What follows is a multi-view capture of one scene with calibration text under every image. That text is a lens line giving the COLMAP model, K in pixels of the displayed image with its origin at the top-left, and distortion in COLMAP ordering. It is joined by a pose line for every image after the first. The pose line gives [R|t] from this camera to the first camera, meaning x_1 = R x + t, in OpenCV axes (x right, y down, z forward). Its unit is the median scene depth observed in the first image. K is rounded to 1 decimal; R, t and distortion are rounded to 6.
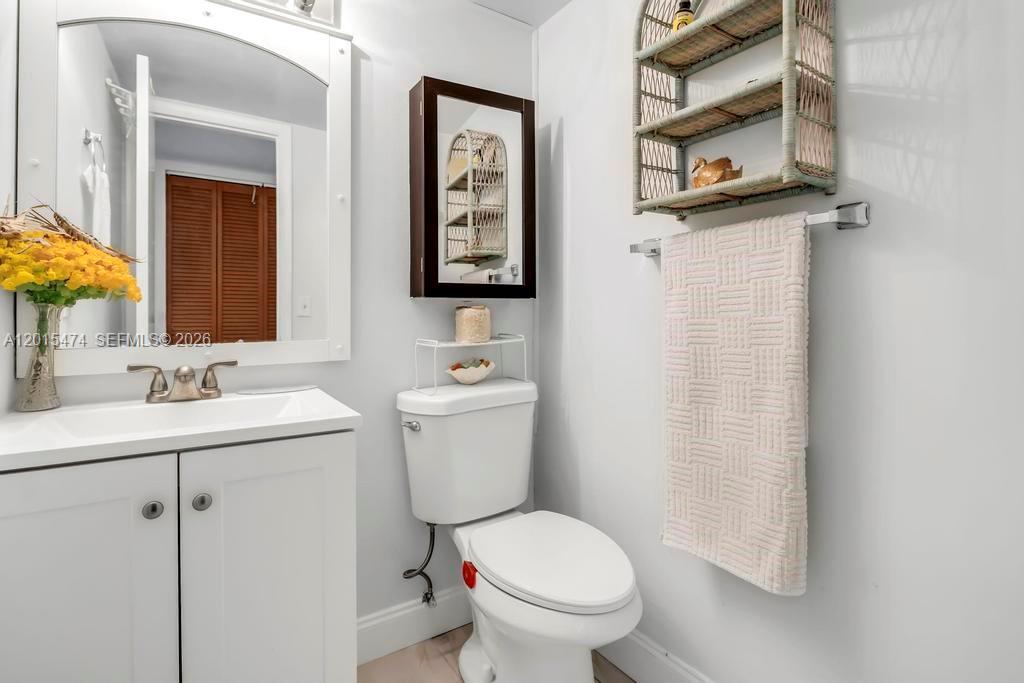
lens RADIAL K [[492.9, 0, 517.7], [0, 492.9, 327.1], [0, 0, 1]] dist [-0.005803, 0.000247]
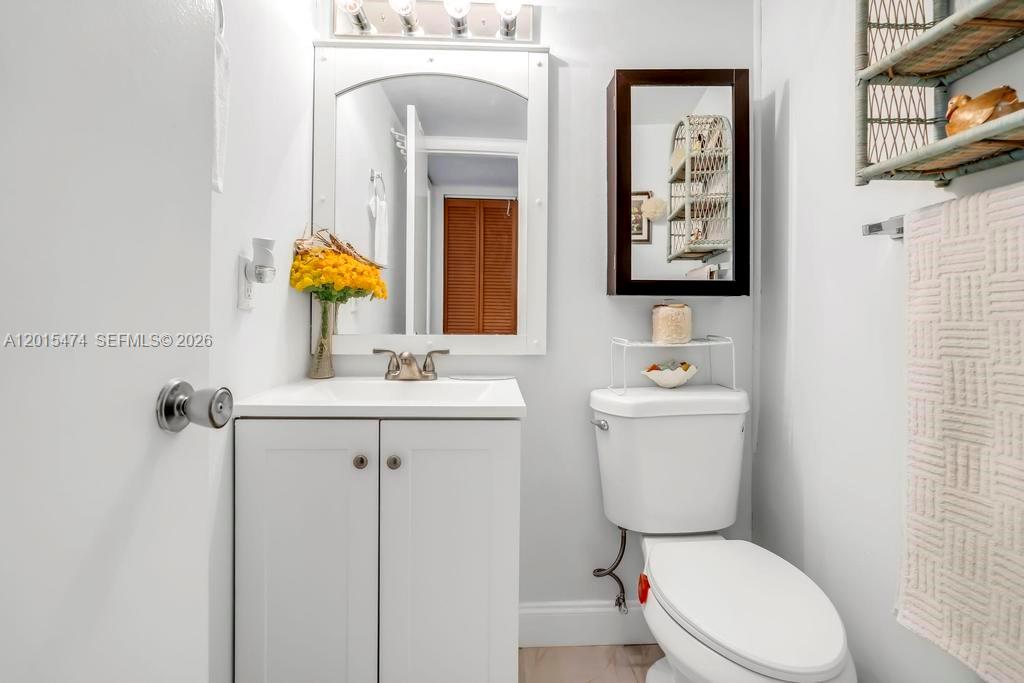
lens RADIAL K [[492.9, 0, 517.7], [0, 492.9, 327.1], [0, 0, 1]] dist [-0.005803, 0.000247]
pose [[0.866261, 0.025052, -0.498963, 0.148039], [-0.026143, 0.999647, 0.004803, 0.003840], [0.498907, 0.008884, 0.866610, 0.058094]]
